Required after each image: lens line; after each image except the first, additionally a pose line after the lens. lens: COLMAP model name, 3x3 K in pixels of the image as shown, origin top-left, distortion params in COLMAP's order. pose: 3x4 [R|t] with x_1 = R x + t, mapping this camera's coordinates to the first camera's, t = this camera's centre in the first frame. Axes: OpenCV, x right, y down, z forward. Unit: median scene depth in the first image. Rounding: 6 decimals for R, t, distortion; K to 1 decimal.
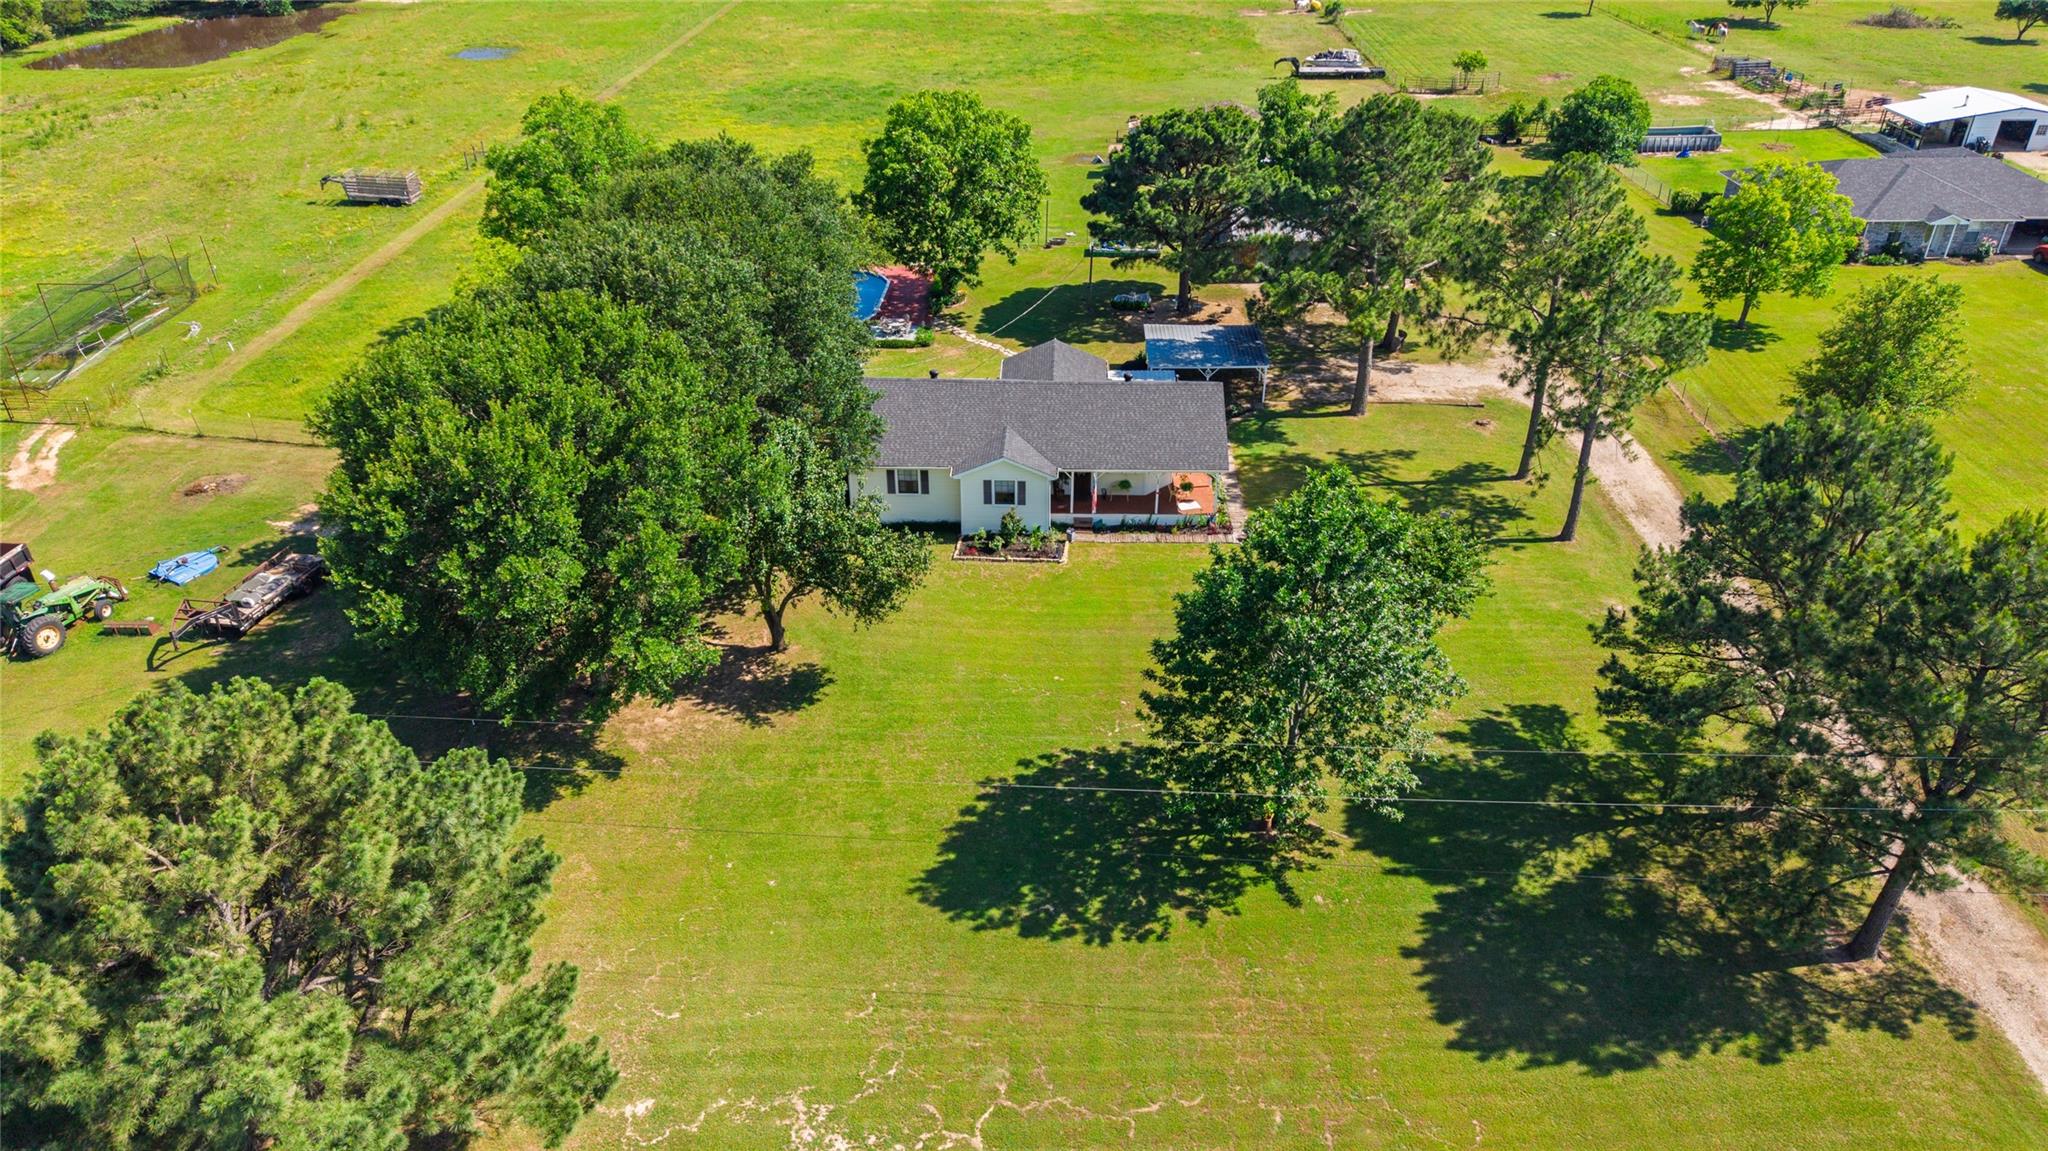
lens RADIAL K [[1392.7, 0, 1024.0], [0, 1392.7, 575.5], [0, 0, 1]] dist [0.011572, 0.002944]
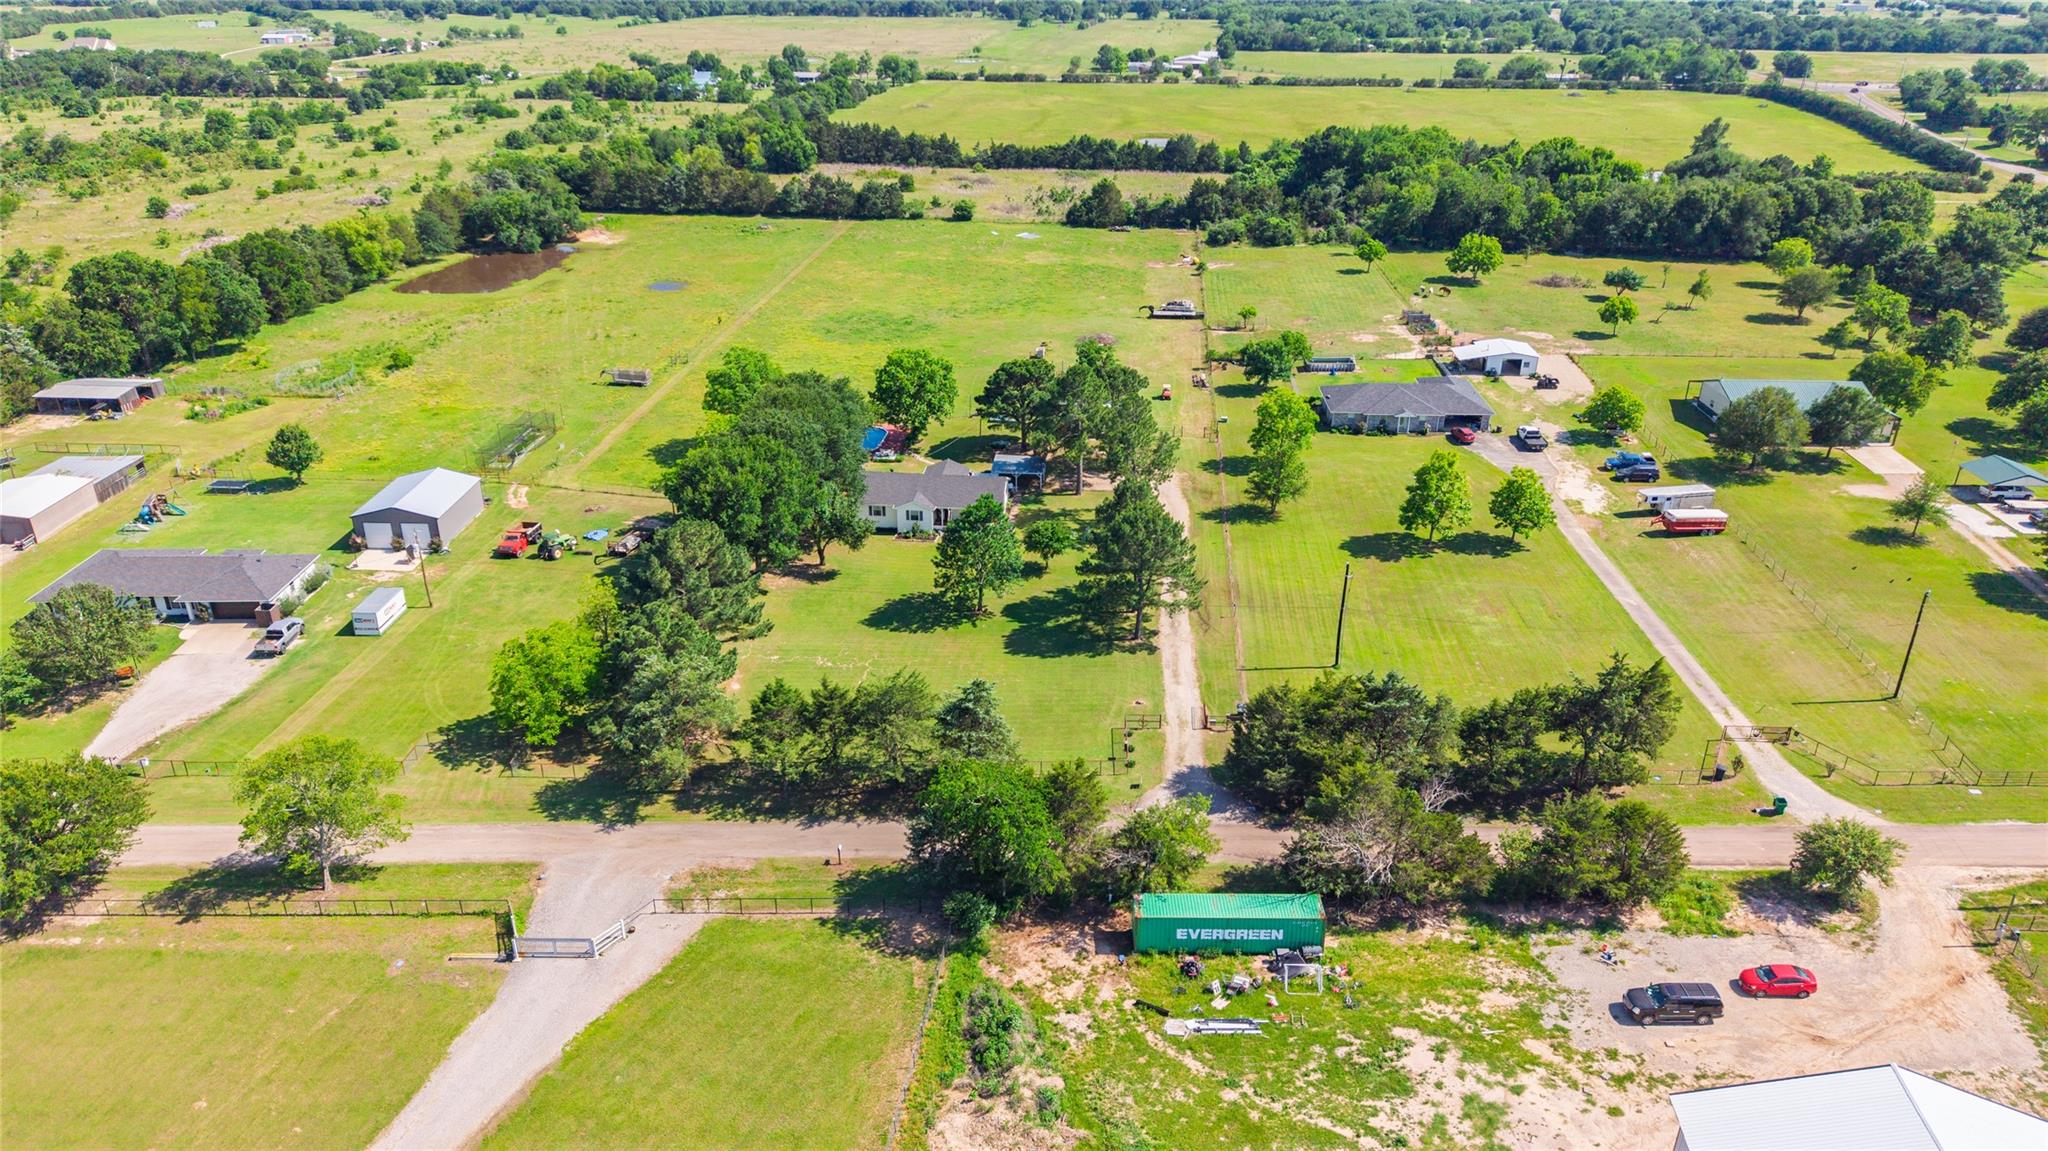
lens RADIAL K [[1365.4, 0, 1034.0], [0, 1365.4, 533.2], [0, 0, 1]] dist [0.110172, 0.000237]
pose [[0.998828, 0.026466, -0.040524, 0.241856], [-0.031548, 0.990961, -0.130387, 0.229797], [0.036707, 0.131513, 0.990635, -1.158038]]
